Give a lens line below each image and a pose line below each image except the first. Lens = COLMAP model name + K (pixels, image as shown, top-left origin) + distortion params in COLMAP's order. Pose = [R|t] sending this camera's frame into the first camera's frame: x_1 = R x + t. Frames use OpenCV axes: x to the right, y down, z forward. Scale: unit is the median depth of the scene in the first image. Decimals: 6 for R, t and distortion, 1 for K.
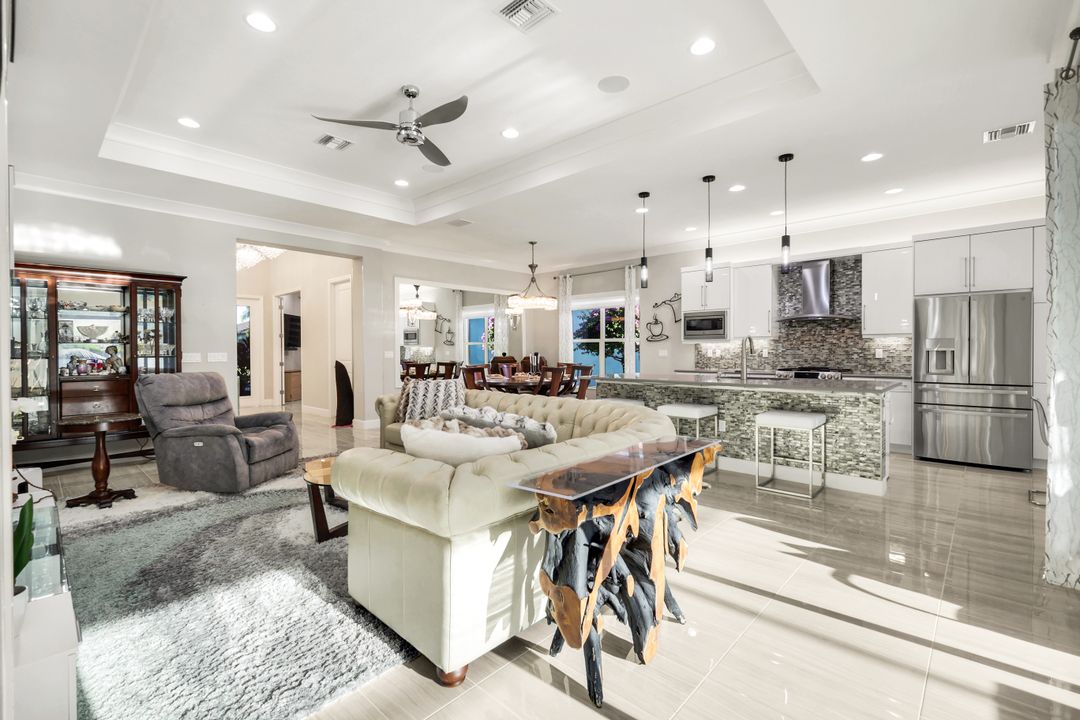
lens RADIAL K [[477.4, 0, 541.0], [0, 477.4, 354.2], [0, 0, 1]] dist [0.001637, 0.000333]
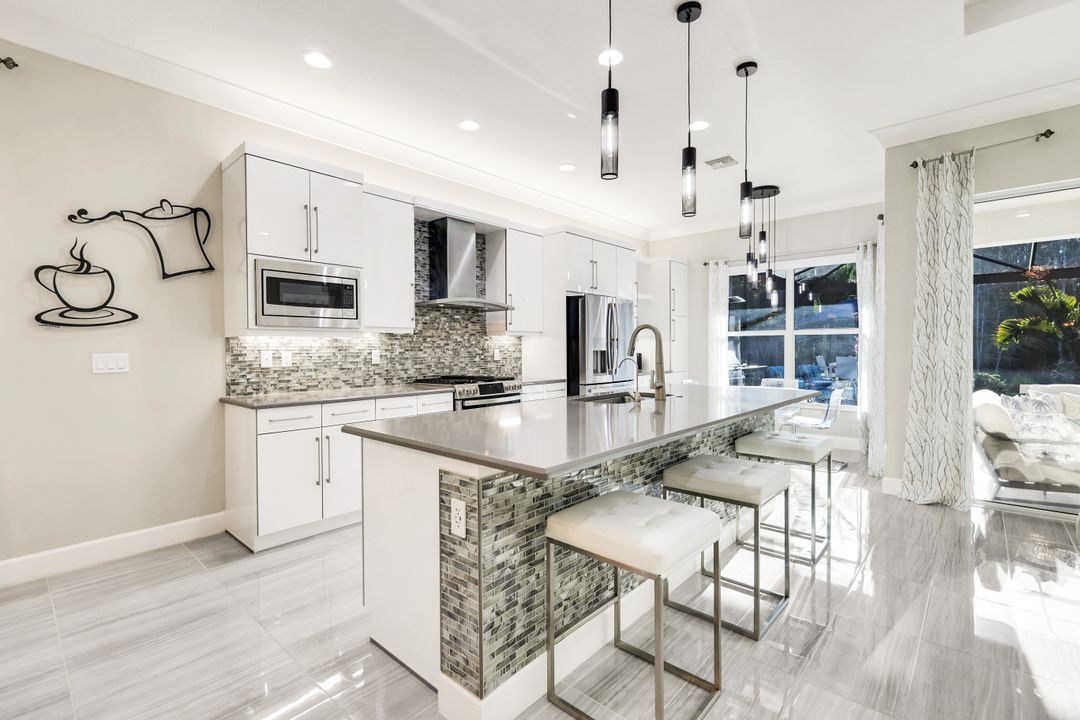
lens RADIAL K [[484.9, 0, 541.3], [0, 484.9, 353.8], [0, 0, 1]] dist [0.004356, -0.000004]
pose [[-0.018408, -0.007349, 0.999804, -0.149850], [0.015175, 0.999856, 0.007629, -0.009360], [-0.999715, 0.015312, -0.018294, 1.061171]]
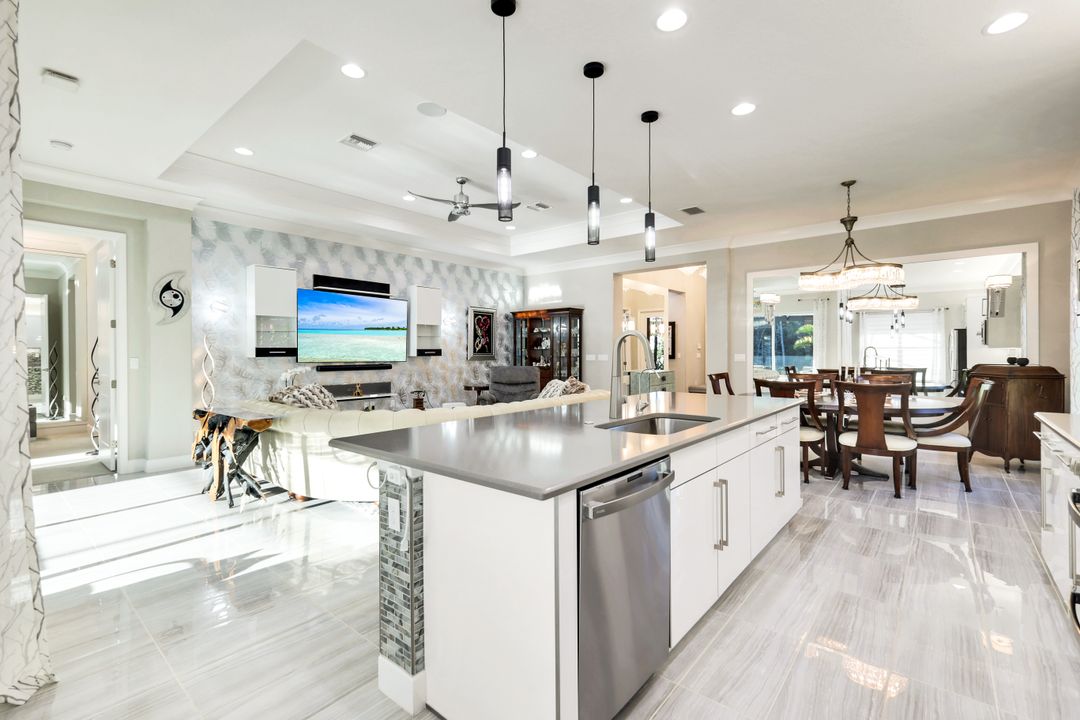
lens RADIAL K [[477.4, 0, 541.0], [0, 477.4, 354.2], [0, 0, 1]] dist [0.001637, 0.000333]
pose [[0.052964, 0.008775, -0.998558, 0.855832], [-0.004861, 0.999952, 0.008530, -0.017789], [0.998585, 0.004402, 0.053004, 0.817678]]
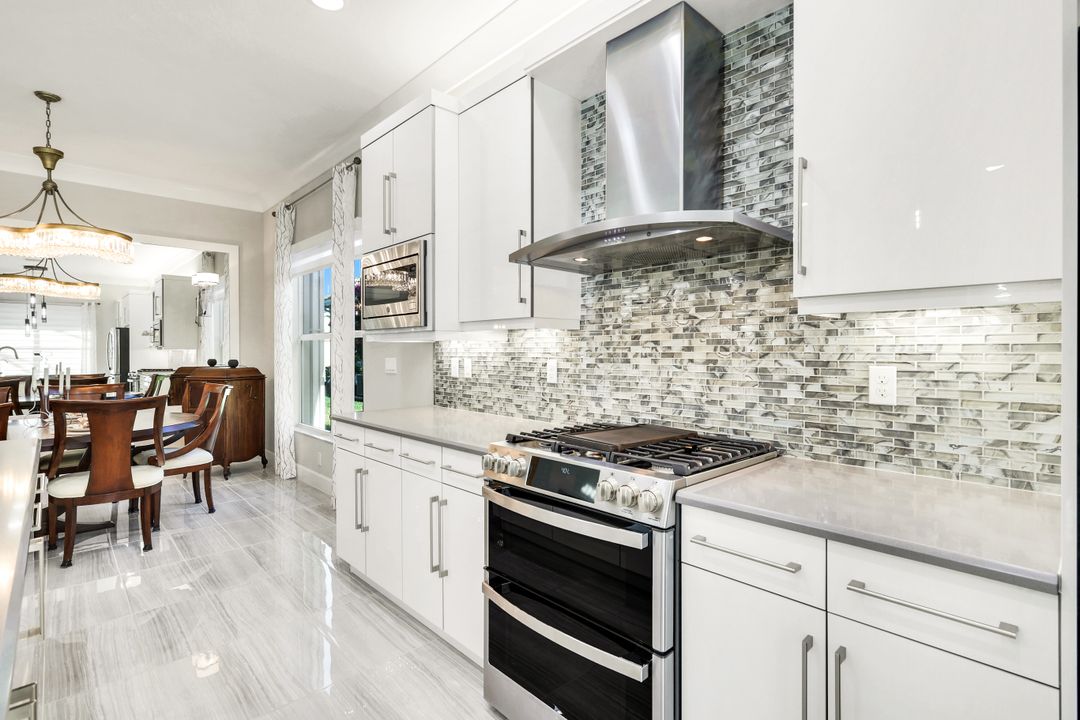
lens RADIAL K [[521.4, 0, 540.0], [0, 521.4, 353.2], [0, 0, 1]] dist [0.003290, 0.000407]
pose [[0.997945, 0.002994, -0.064009, 0.633064], [-0.003324, 0.999982, -0.005044, -0.016304], [0.063992, 0.005246, 0.997937, 0.836732]]
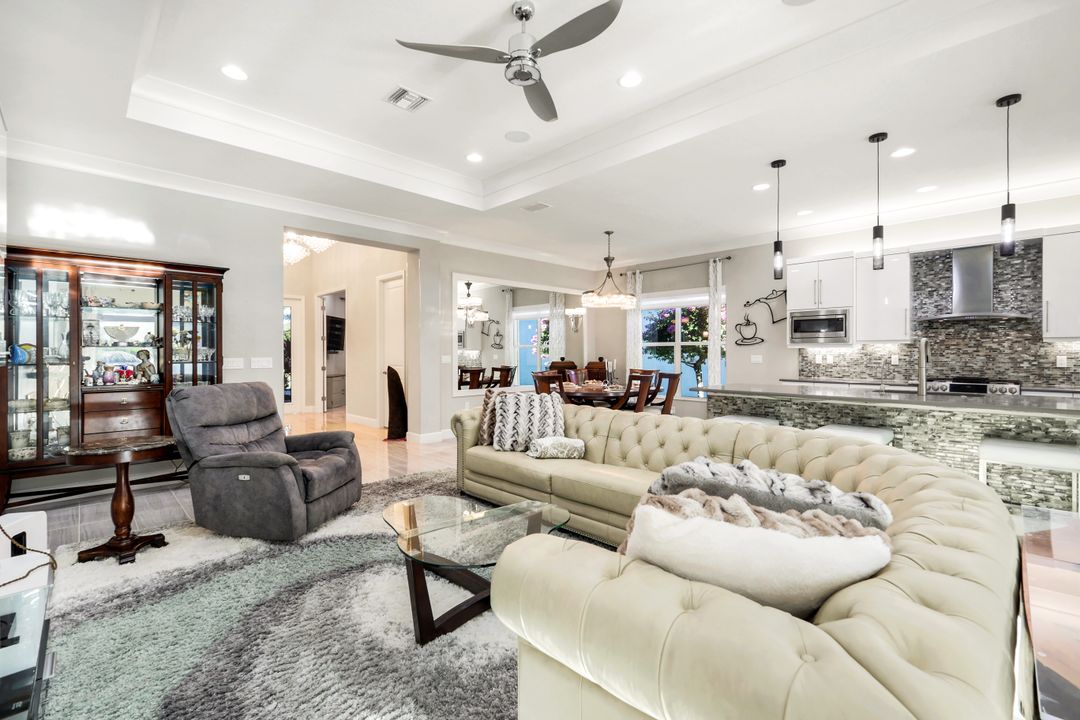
lens RADIAL K [[472.7, 0, 540.8], [0, 472.7, 354.3], [0, 0, 1]] dist [0.001172, 0.000111]
pose [[0.998855, 0.003024, -0.047741, -0.145143], [-0.003304, 0.999978, -0.005792, -0.006485], [0.047722, 0.005943, 0.998843, 0.185171]]
